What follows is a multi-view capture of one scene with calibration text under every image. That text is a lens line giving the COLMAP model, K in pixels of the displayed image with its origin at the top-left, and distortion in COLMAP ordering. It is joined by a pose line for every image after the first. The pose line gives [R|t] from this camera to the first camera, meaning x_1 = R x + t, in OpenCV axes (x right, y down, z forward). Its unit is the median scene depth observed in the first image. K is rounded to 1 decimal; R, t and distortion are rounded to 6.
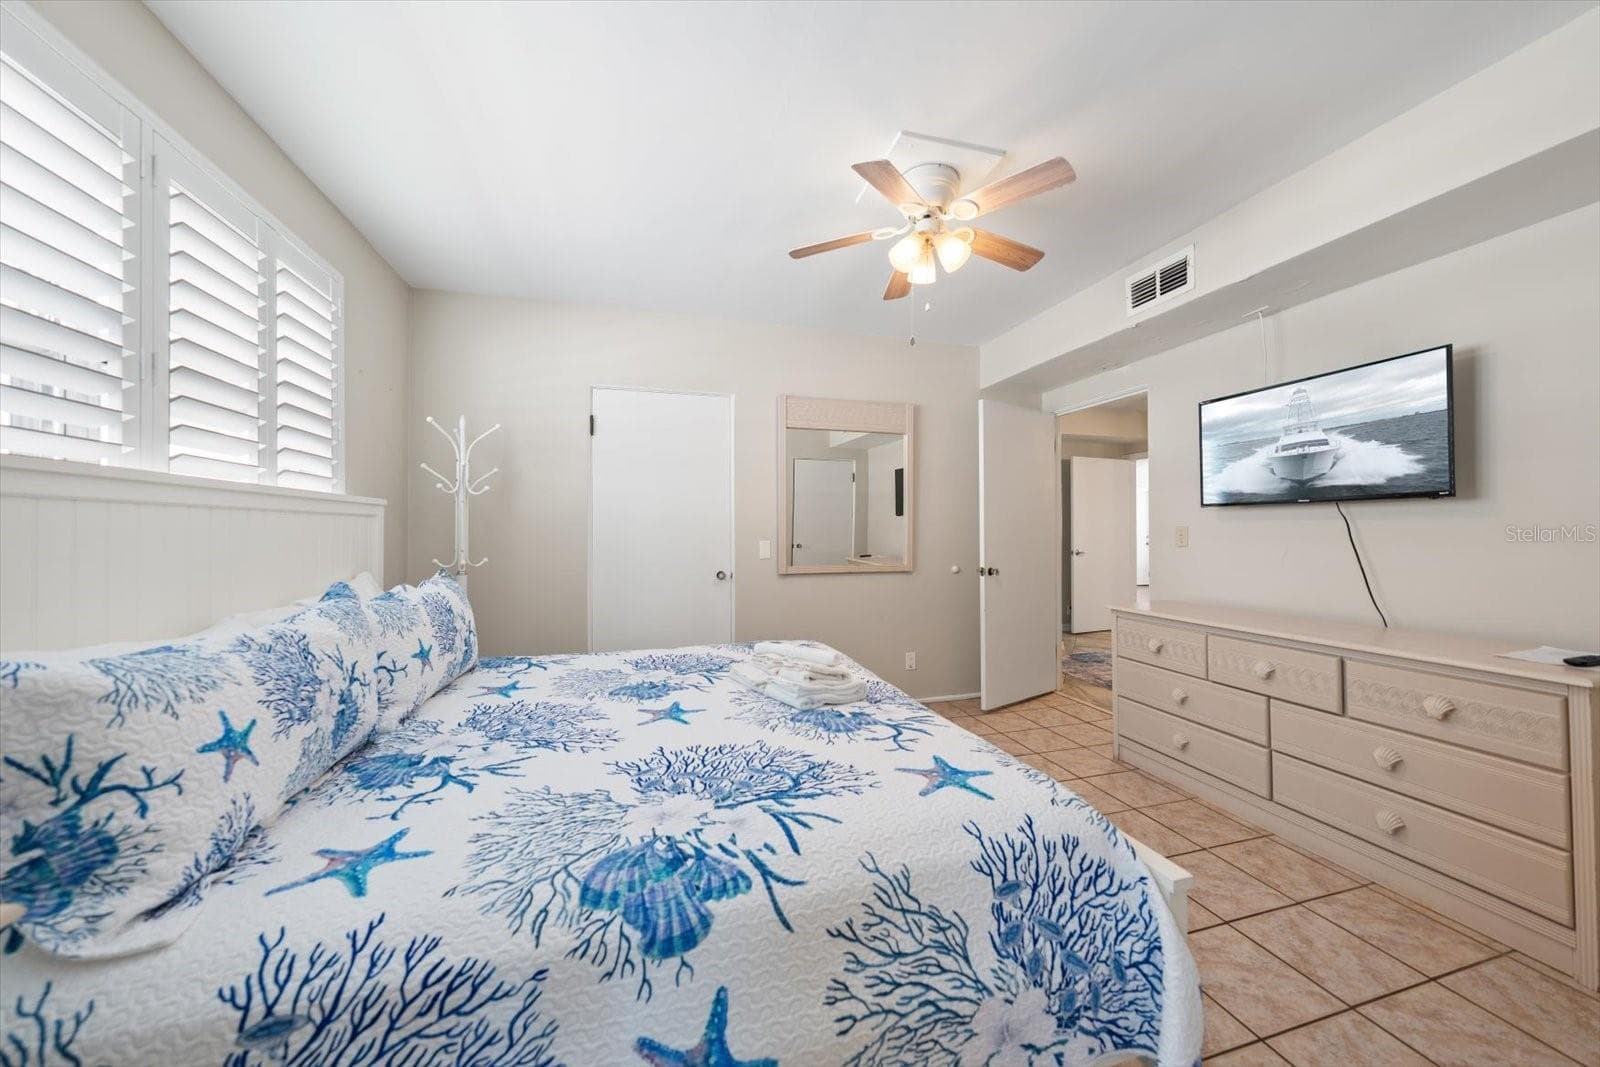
lens RADIAL K [[575.4, 0, 800.0], [0, 575.4, 533.5], [0, 0, 1]] dist [-0.004498, 0.000180]
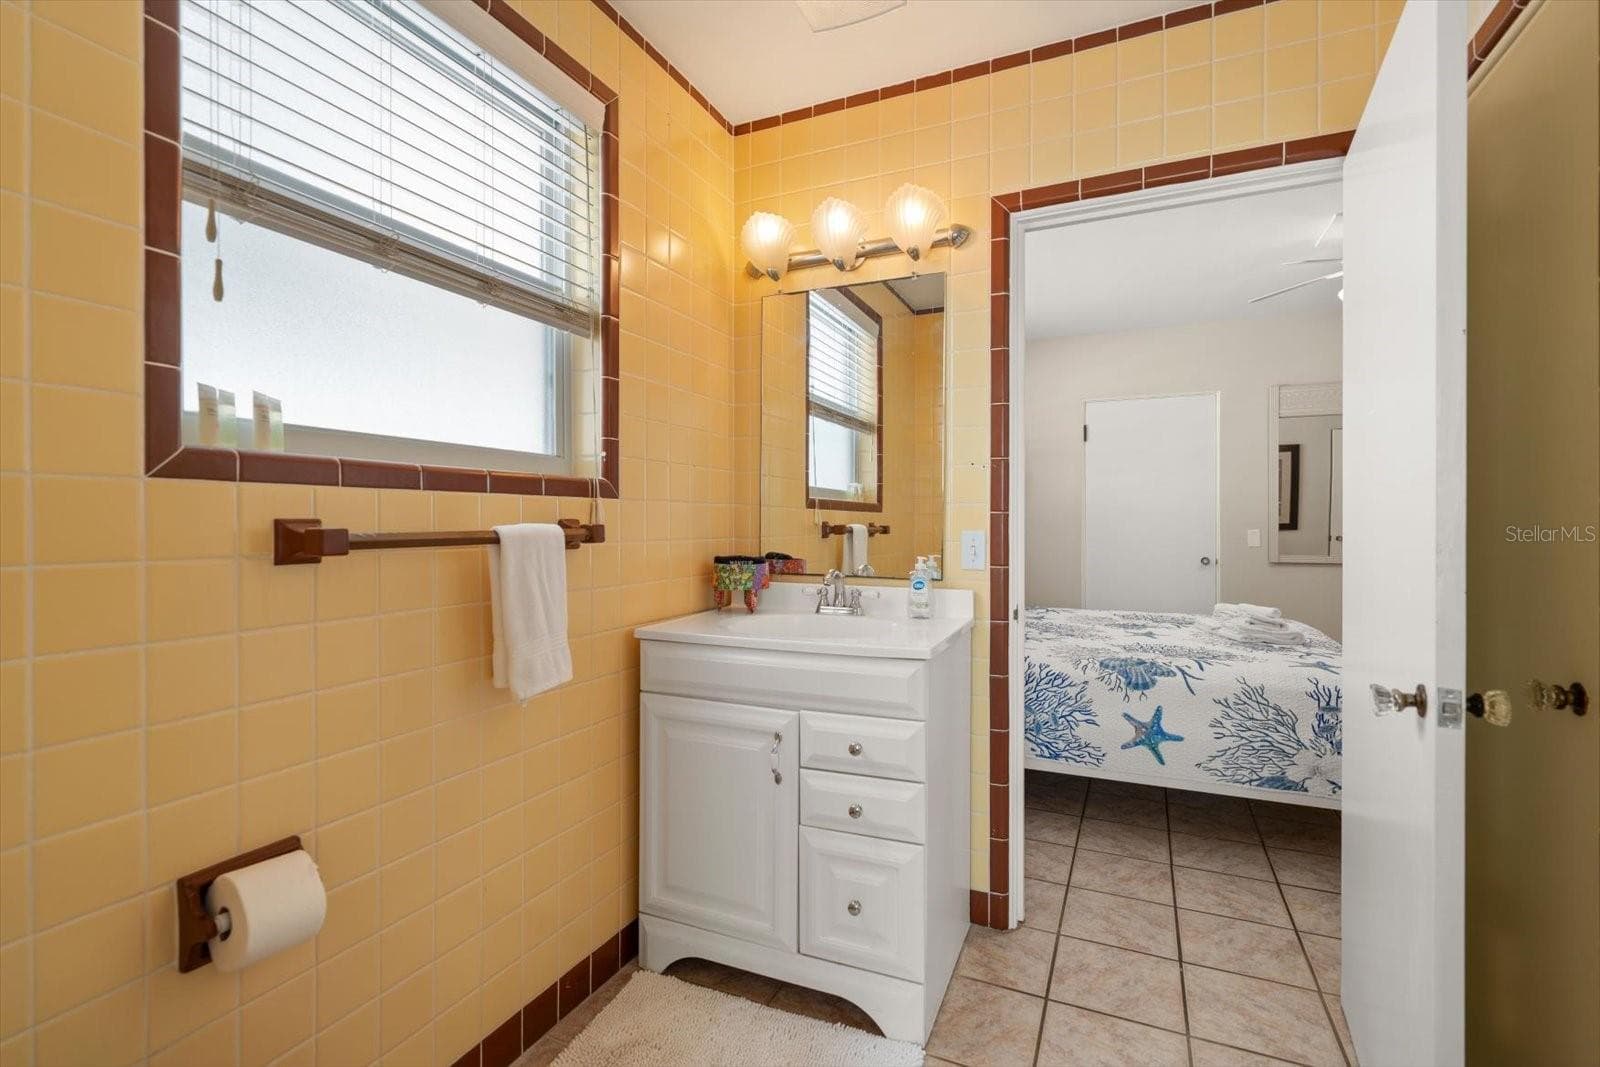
lens RADIAL K [[736.9, 0, 800.0], [0, 736.9, 533.5], [0, 0, 1]] dist [-0.003229, -0.000126]
pose [[0.772413, 0.011595, -0.635015, 0.588251], [-0.002690, 0.999884, 0.014985, 0.011460], [0.635115, -0.009867, 0.772354, -2.117252]]
